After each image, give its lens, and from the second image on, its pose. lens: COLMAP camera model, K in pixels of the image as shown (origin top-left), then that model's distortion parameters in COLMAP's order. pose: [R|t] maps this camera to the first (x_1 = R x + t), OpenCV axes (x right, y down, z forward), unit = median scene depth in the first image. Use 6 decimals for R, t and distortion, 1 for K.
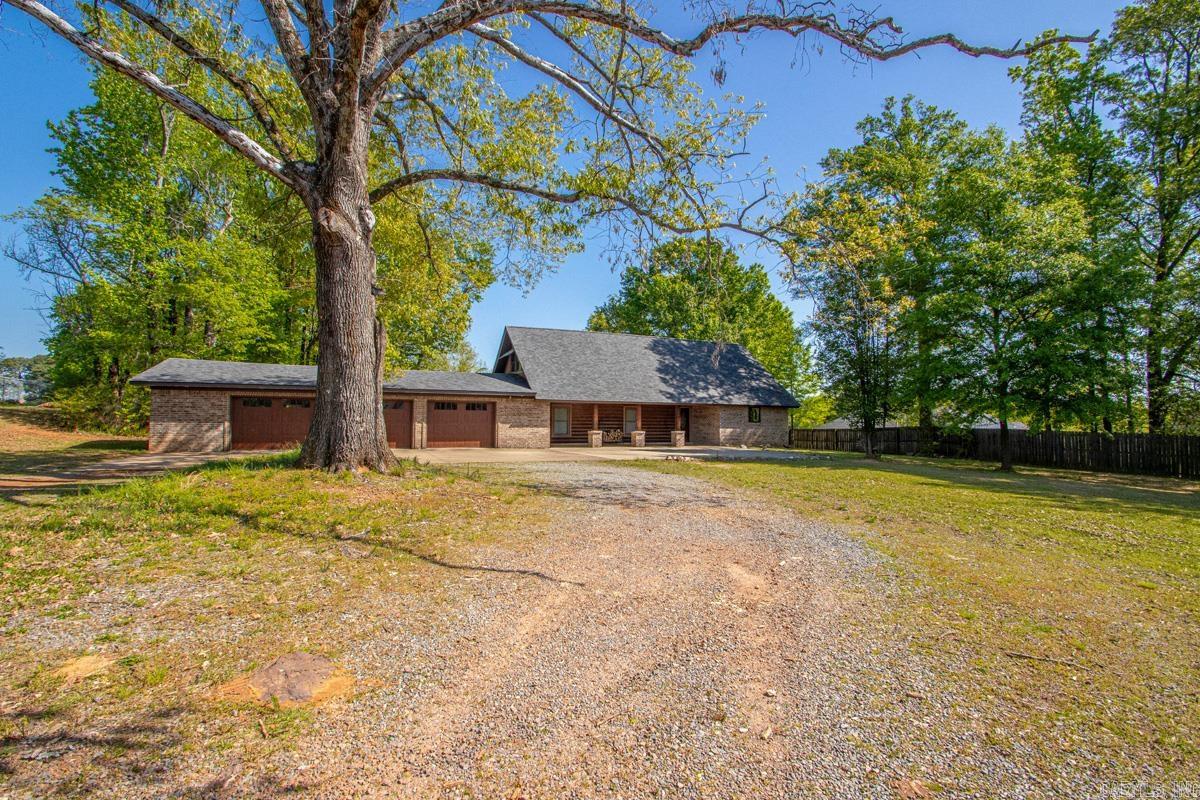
lens RADIAL K [[558.7, 0, 587.8], [0, 558.7, 411.8], [0, 0, 1]] dist [0.012170, -0.014975]
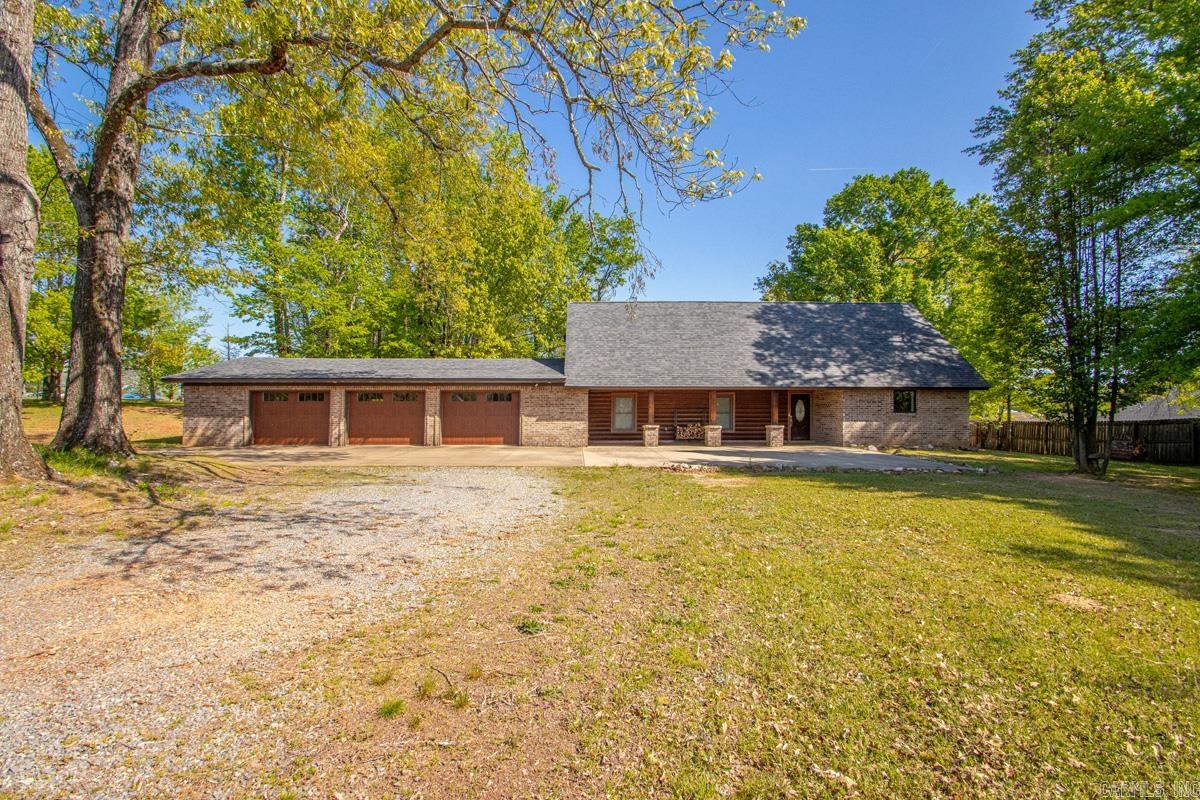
lens RADIAL K [[558.7, 0, 581.4], [0, 558.7, 413.0], [0, 0, 1]] dist [0.012170, -0.014975]
pose [[0.917469, -0.007465, -0.397737, 0.222233], [0.014477, 0.999788, 0.014629, 0.003856], [0.397544, -0.019180, 0.917383, 0.226216]]
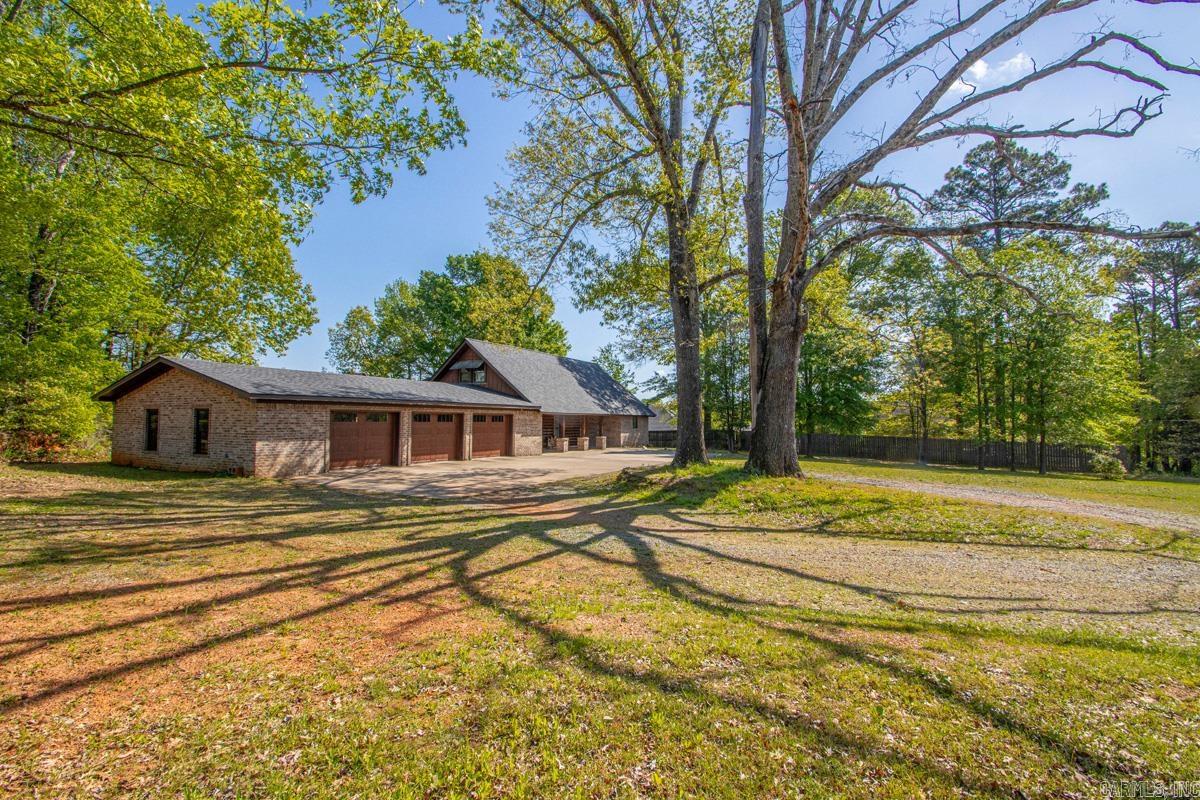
lens RADIAL K [[558.7, 0, 604.3], [0, 558.7, 404.2], [0, 0, 1]] dist [0.012170, -0.014975]
pose [[0.791762, 0.008944, 0.610764, -0.605411], [0.002916, 0.999826, -0.018421, -0.014894], [-0.610823, 0.016366, 0.791598, 0.006505]]
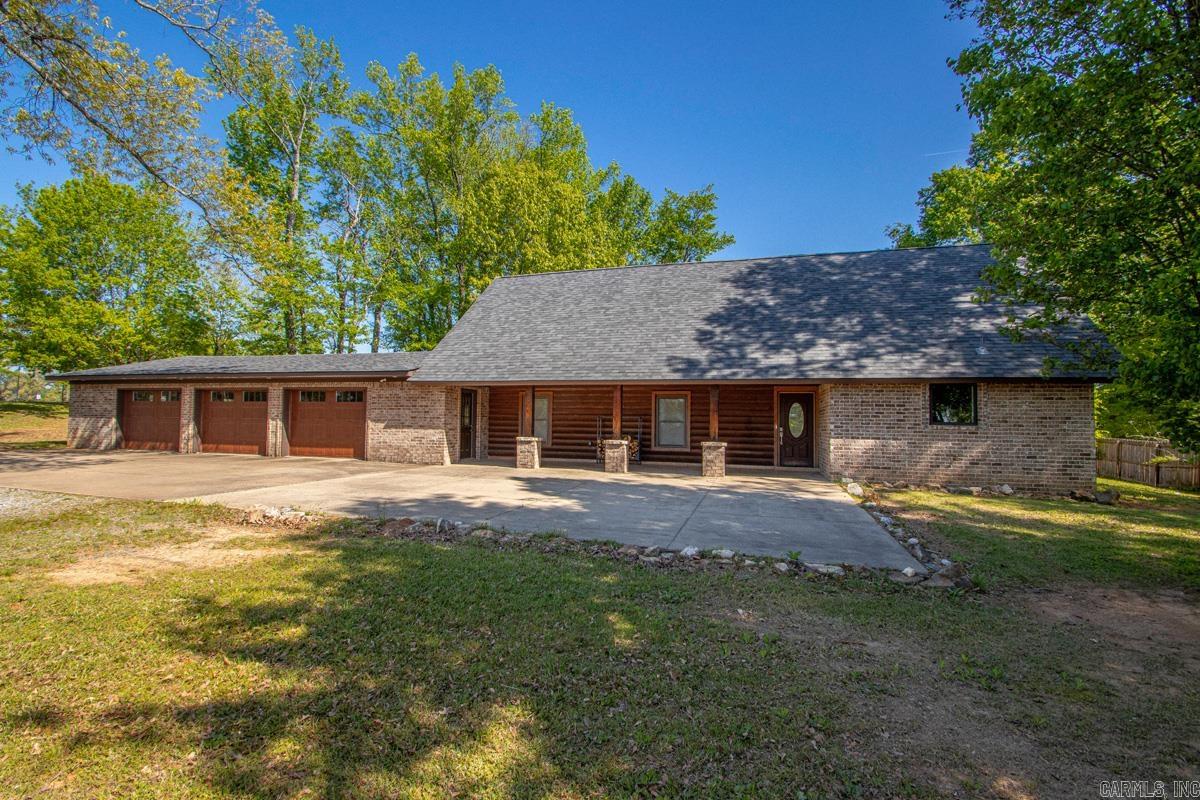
lens RADIAL K [[541.1, 0, 583.1], [0, 541.1, 414.5], [0, 0, 1]] dist [0.001091, -0.000934]
pose [[0.753703, -0.001709, -0.657212, 0.375872], [0.005290, 0.999980, 0.003467, 0.009947], [0.657193, -0.006090, 0.753697, 0.599645]]
